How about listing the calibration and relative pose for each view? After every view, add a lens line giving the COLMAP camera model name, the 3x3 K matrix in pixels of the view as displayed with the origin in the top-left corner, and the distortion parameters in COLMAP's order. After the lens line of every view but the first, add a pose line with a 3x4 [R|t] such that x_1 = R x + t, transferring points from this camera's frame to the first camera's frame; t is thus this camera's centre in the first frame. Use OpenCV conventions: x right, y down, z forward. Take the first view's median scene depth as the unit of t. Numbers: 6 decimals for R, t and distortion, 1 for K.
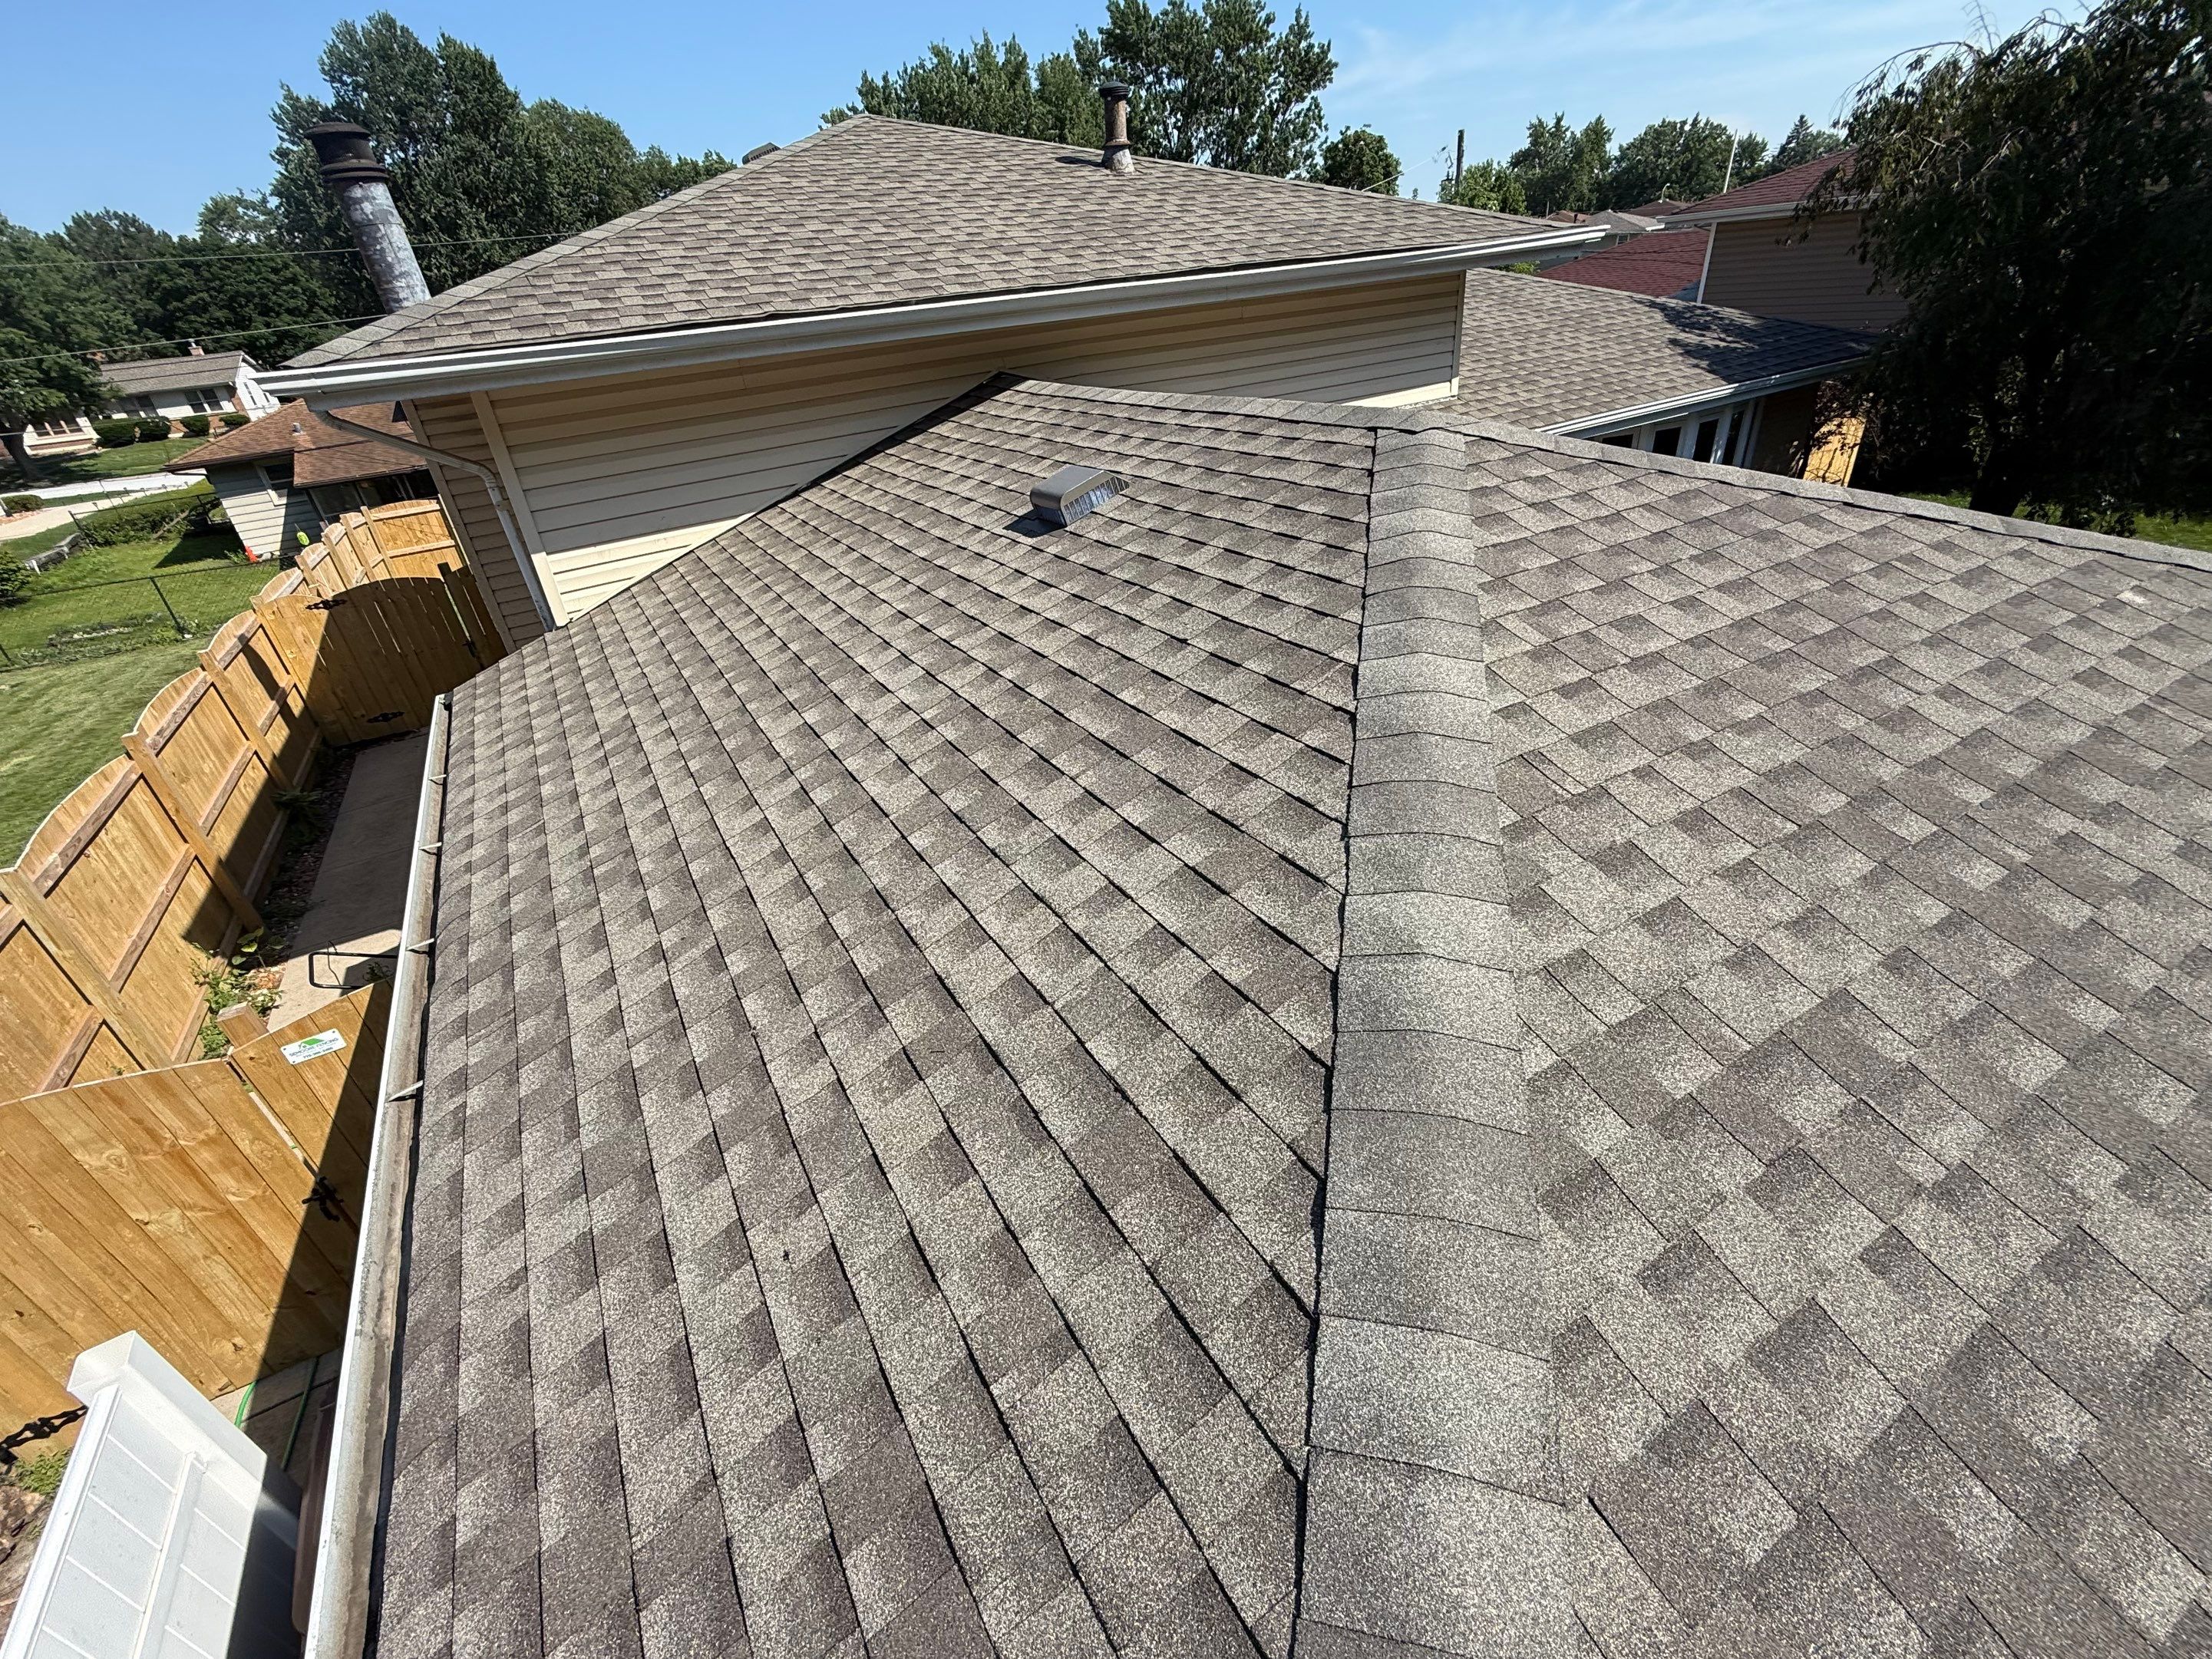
lens RADIAL K [[945.4, 0, 1088.8], [0, 945.4, 821.4], [0, 0, 1]] dist [0.000181, -0.000630]
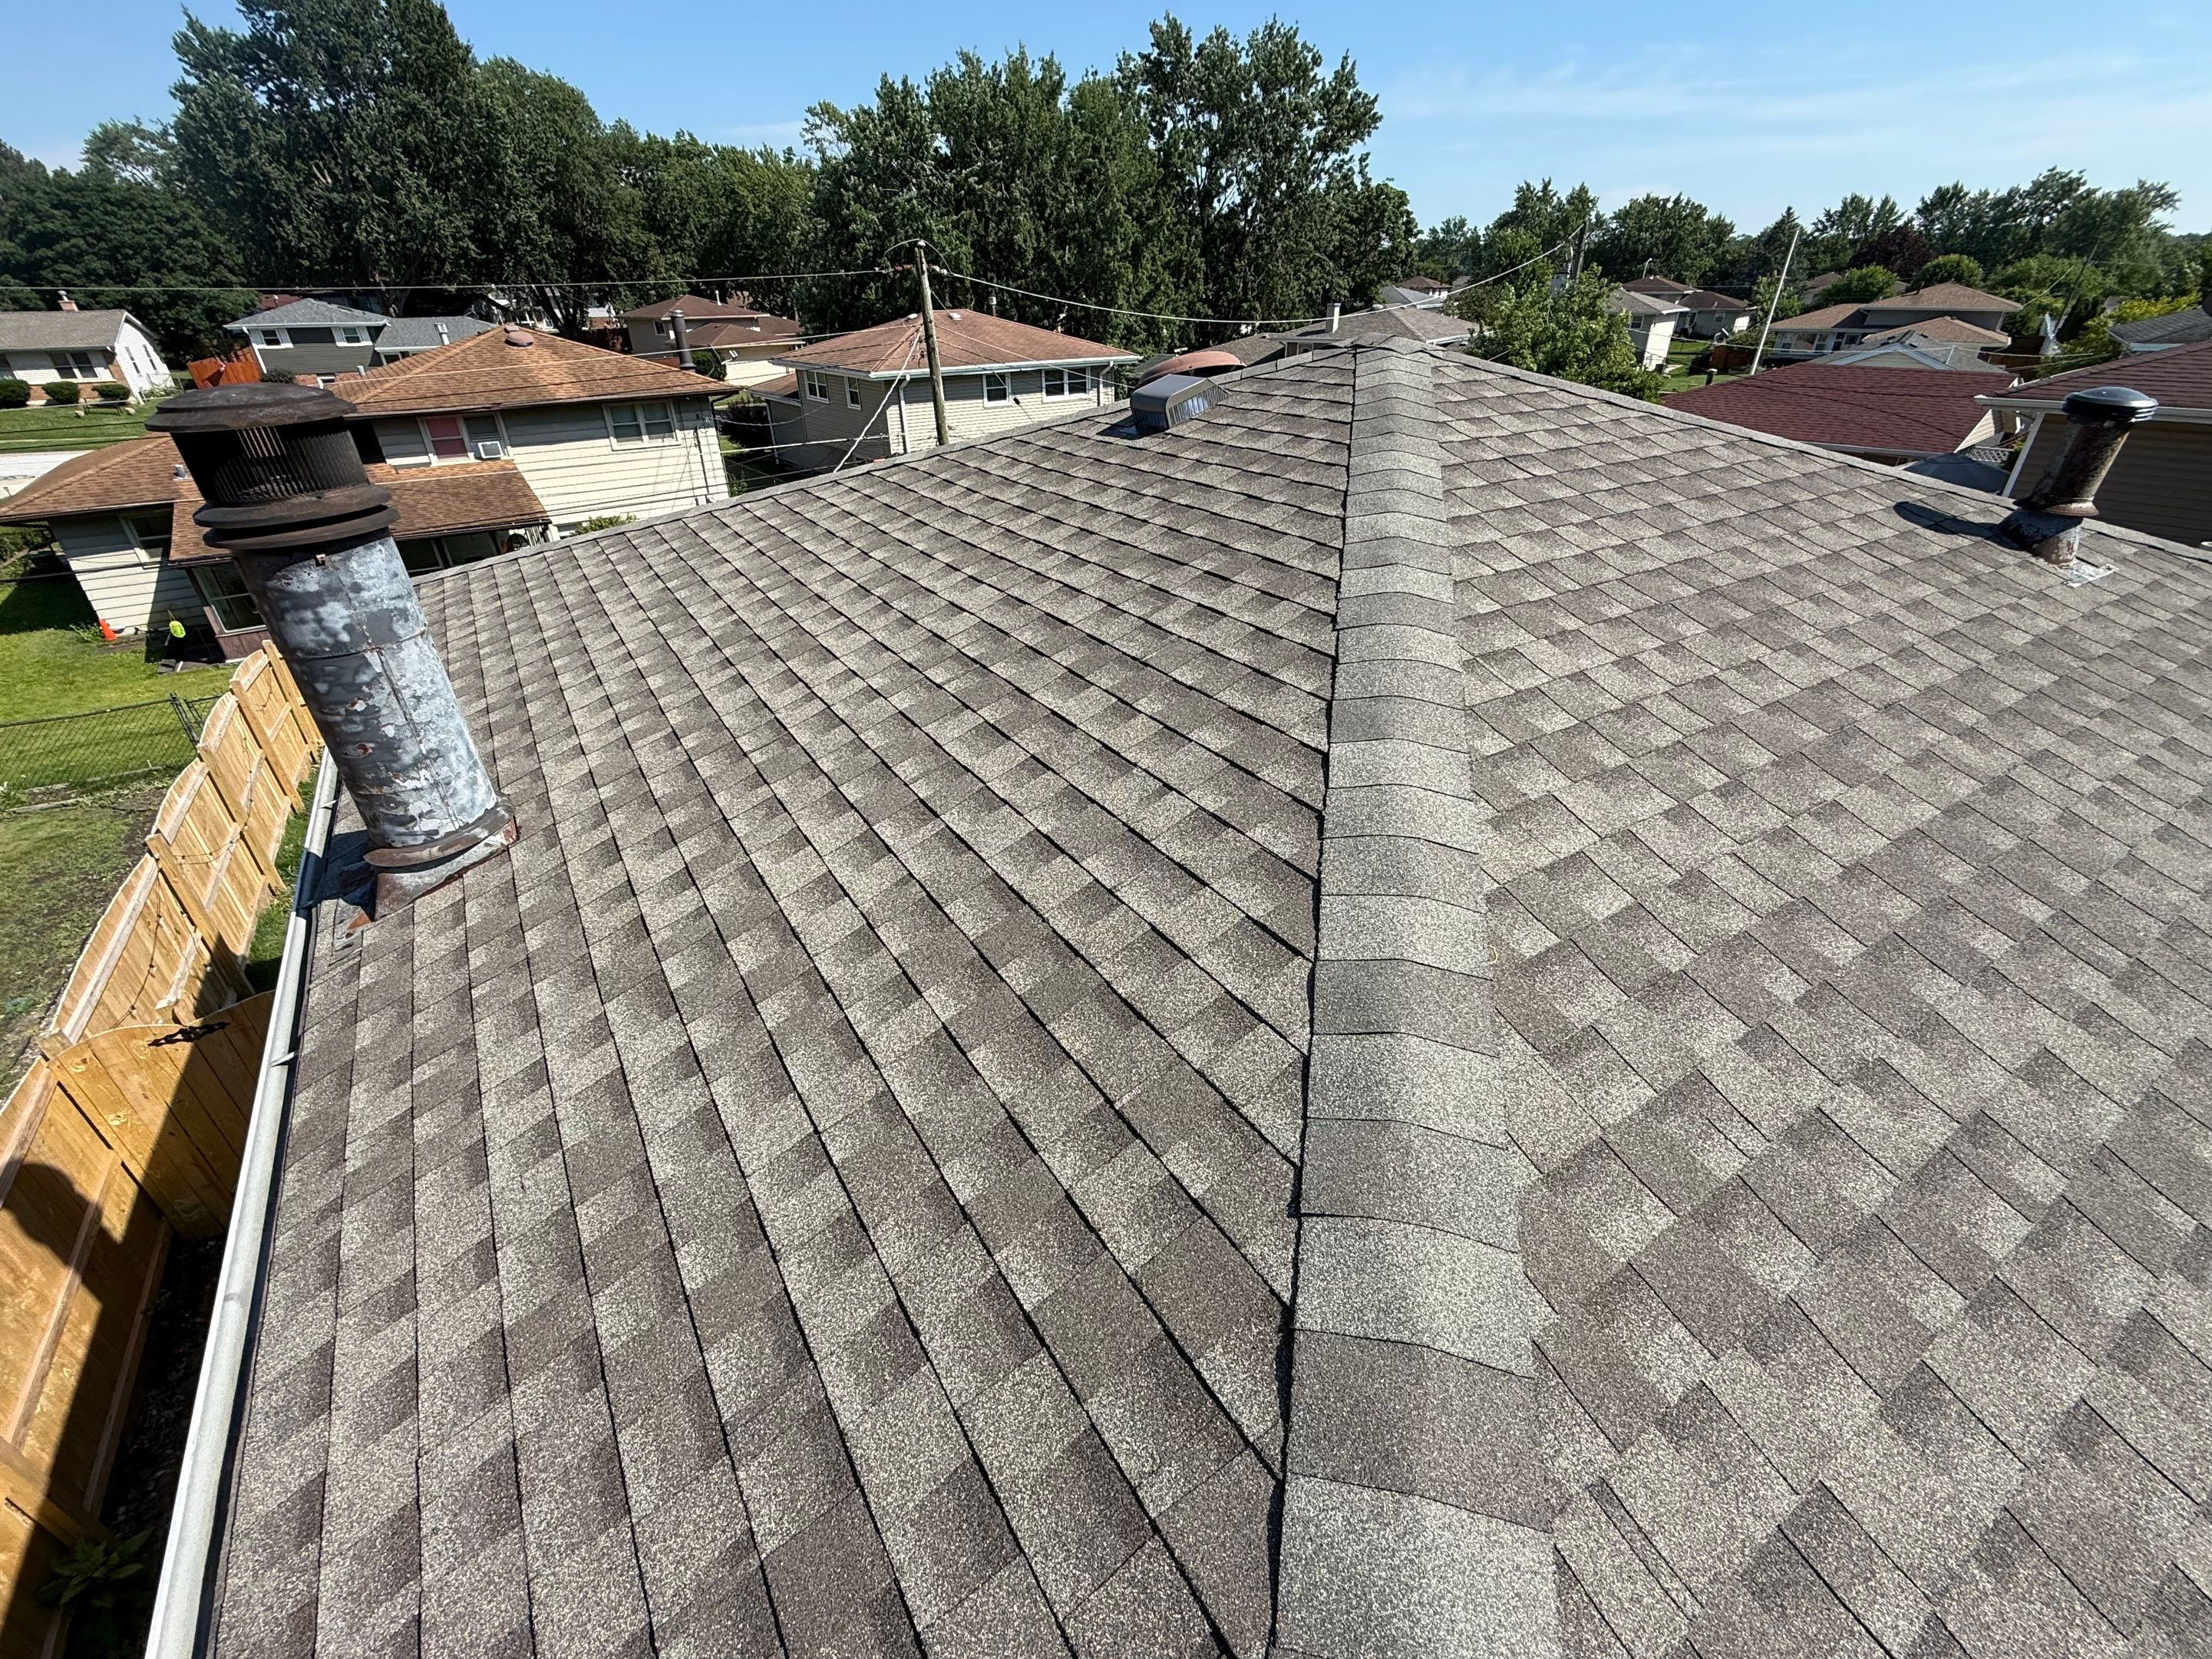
lens RADIAL K [[945.4, 0, 1100.6], [0, 945.4, 822.3], [0, 0, 1]] dist [0.000181, -0.000630]
pose [[0.995770, 0.044861, 0.080190, -0.051561], [-0.044355, 0.998983, -0.008083, -0.059165], [-0.080471, 0.004492, 0.996747, 0.064144]]
